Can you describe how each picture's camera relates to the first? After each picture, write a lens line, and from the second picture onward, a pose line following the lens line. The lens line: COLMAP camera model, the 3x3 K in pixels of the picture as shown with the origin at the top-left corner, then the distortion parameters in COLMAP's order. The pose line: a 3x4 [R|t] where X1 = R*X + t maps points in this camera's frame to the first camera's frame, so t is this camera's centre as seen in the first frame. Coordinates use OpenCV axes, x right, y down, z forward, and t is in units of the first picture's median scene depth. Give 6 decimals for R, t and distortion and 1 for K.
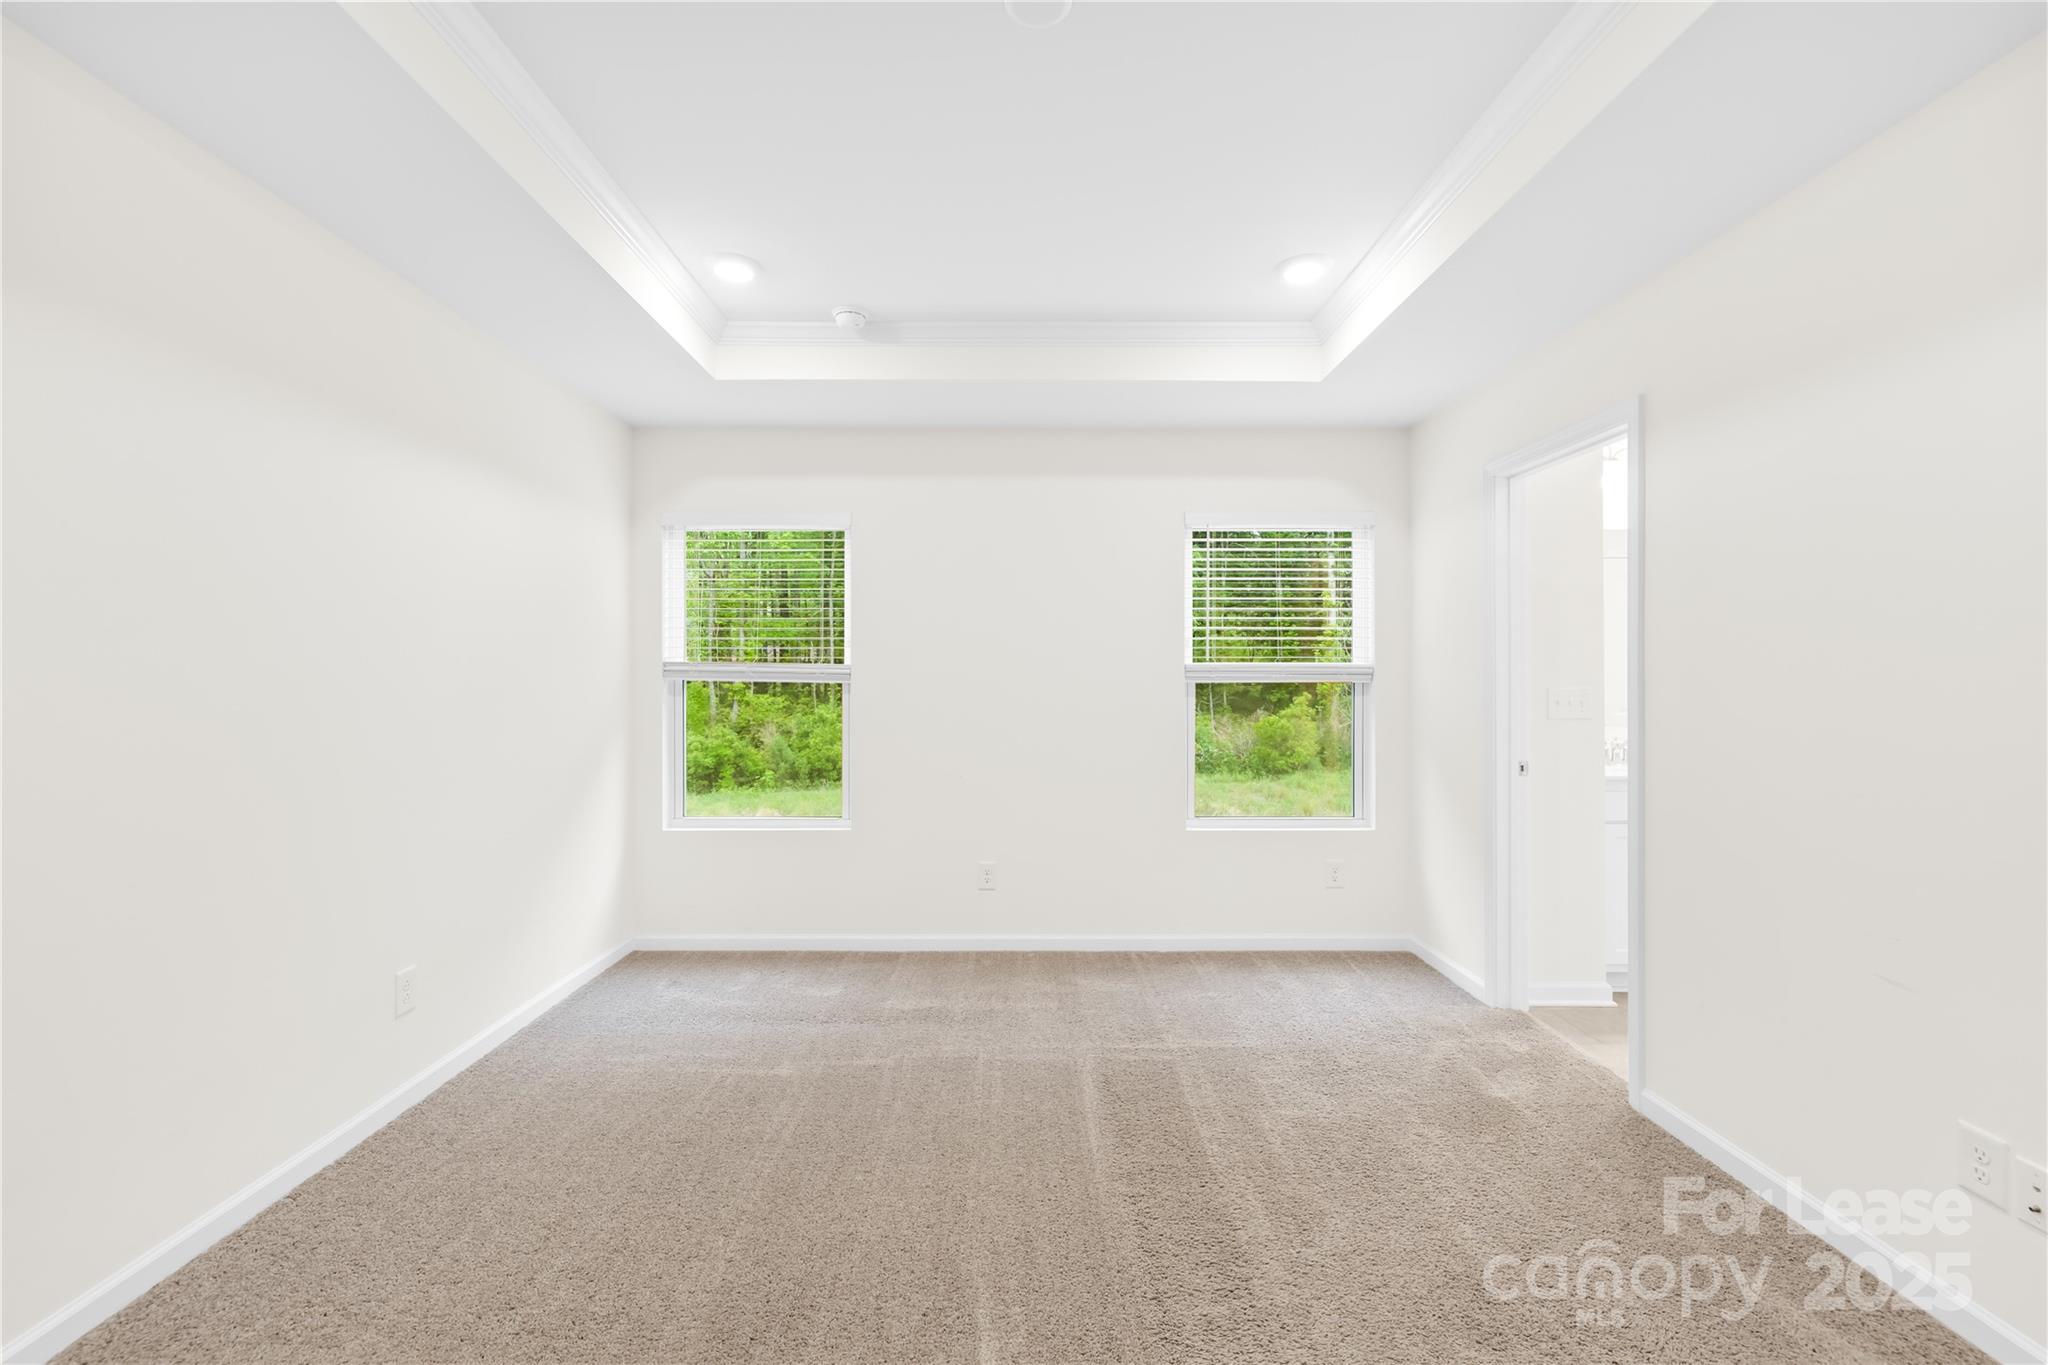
lens RADIAL K [[861.9, 0, 1034.0], [0, 861.9, 678.7], [0, 0, 1]] dist [-0.000228, 0.000098]
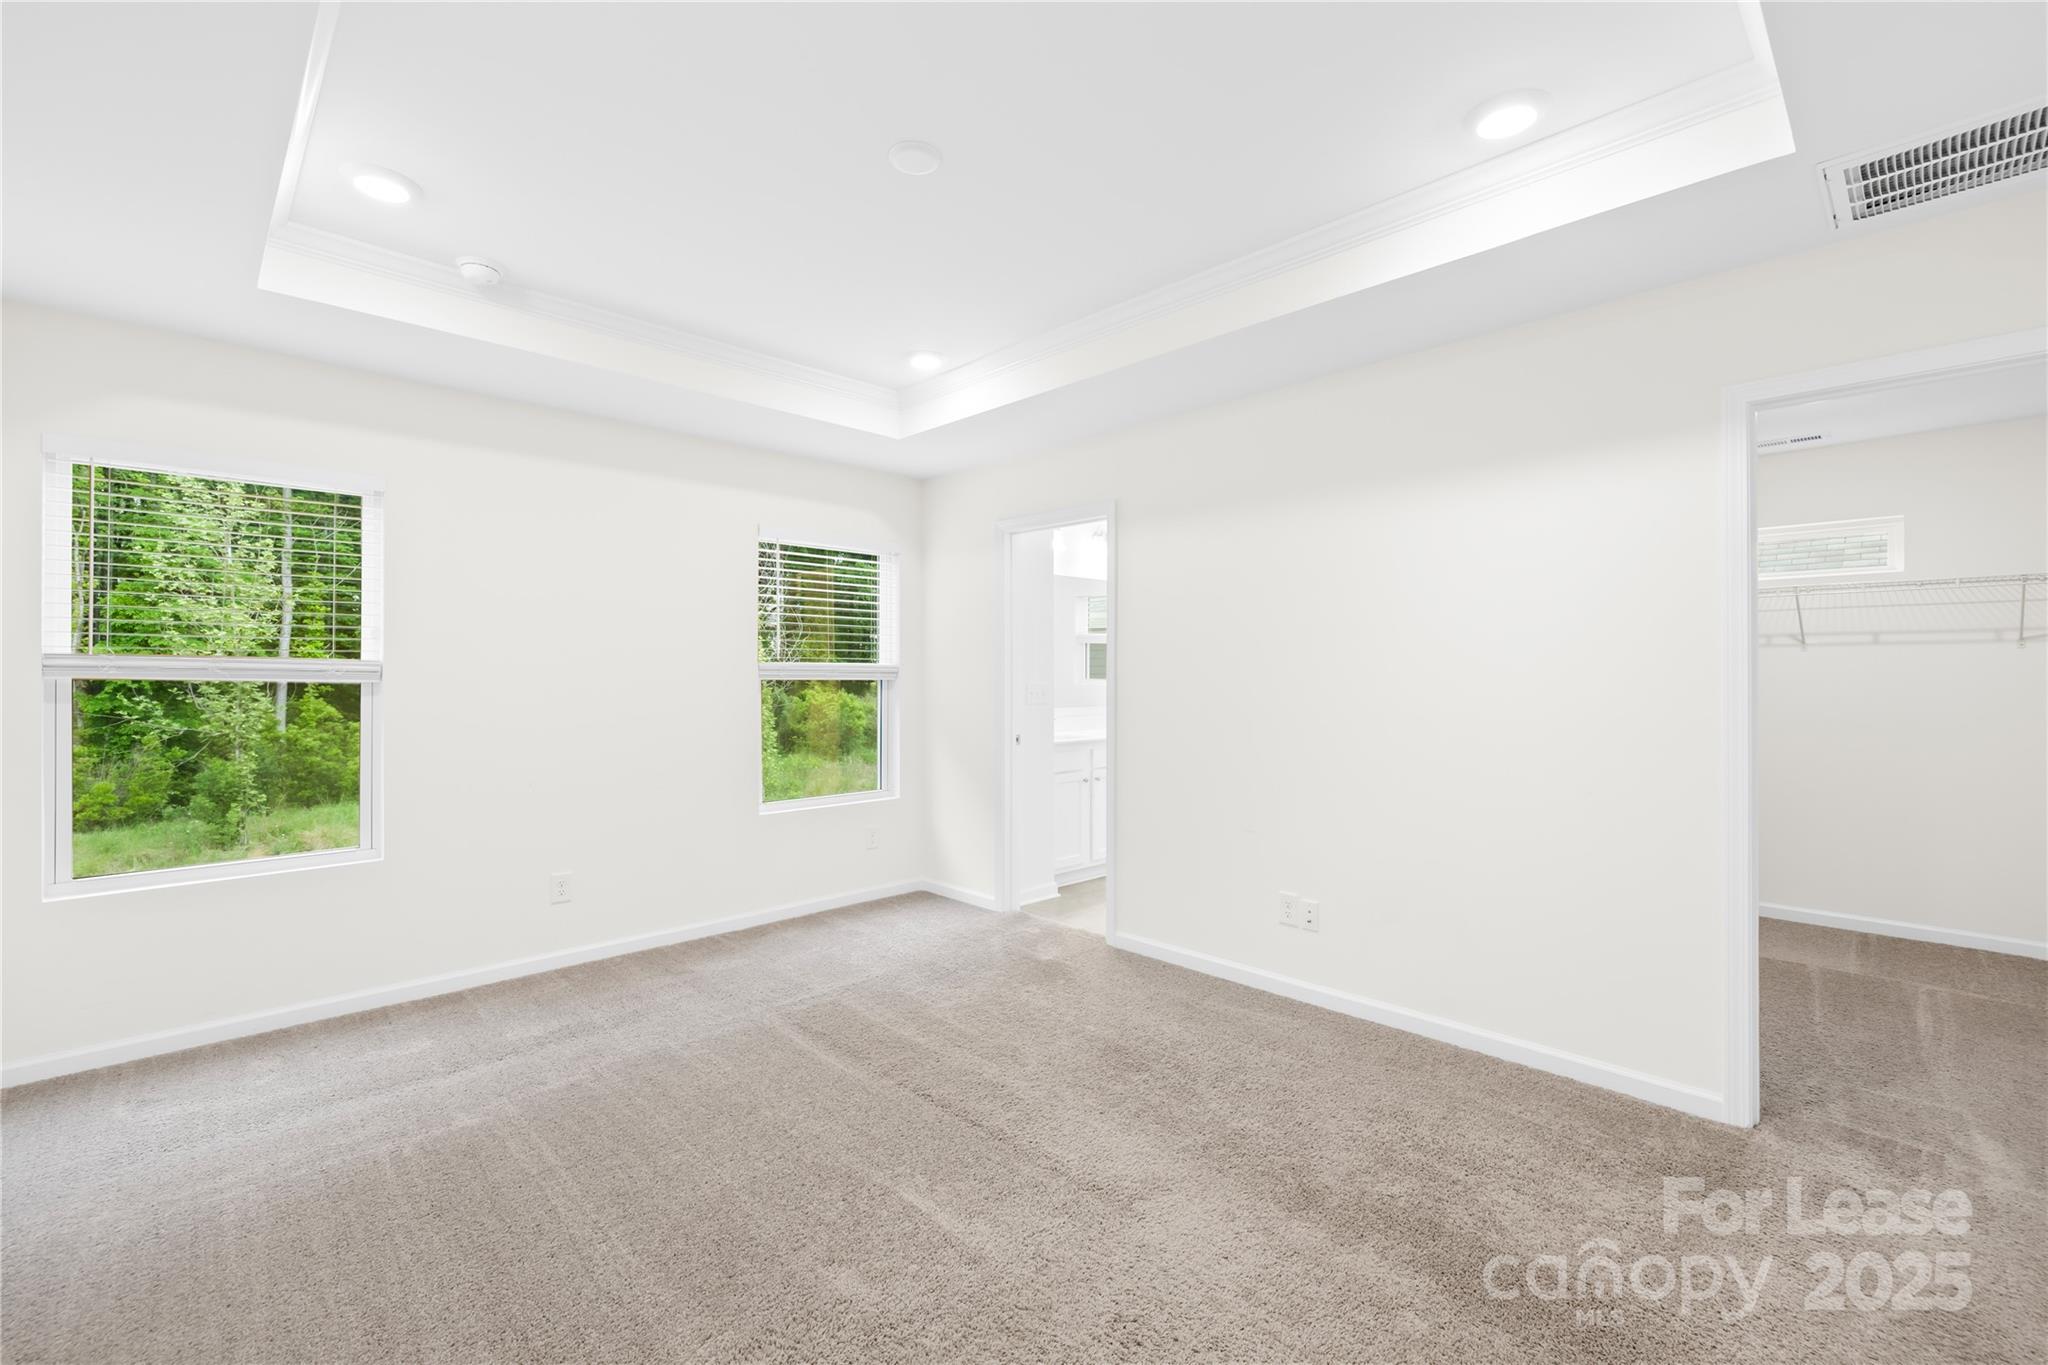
lens RADIAL K [[861.9, 0, 1034.0], [0, 861.9, 678.7], [0, 0, 1]] dist [-0.000228, 0.000098]
pose [[0.713962, -0.003186, 0.700177, -0.398190], [-0.000954, 0.999984, 0.005523, -0.004684], [-0.700184, -0.004612, 0.713948, -0.031059]]
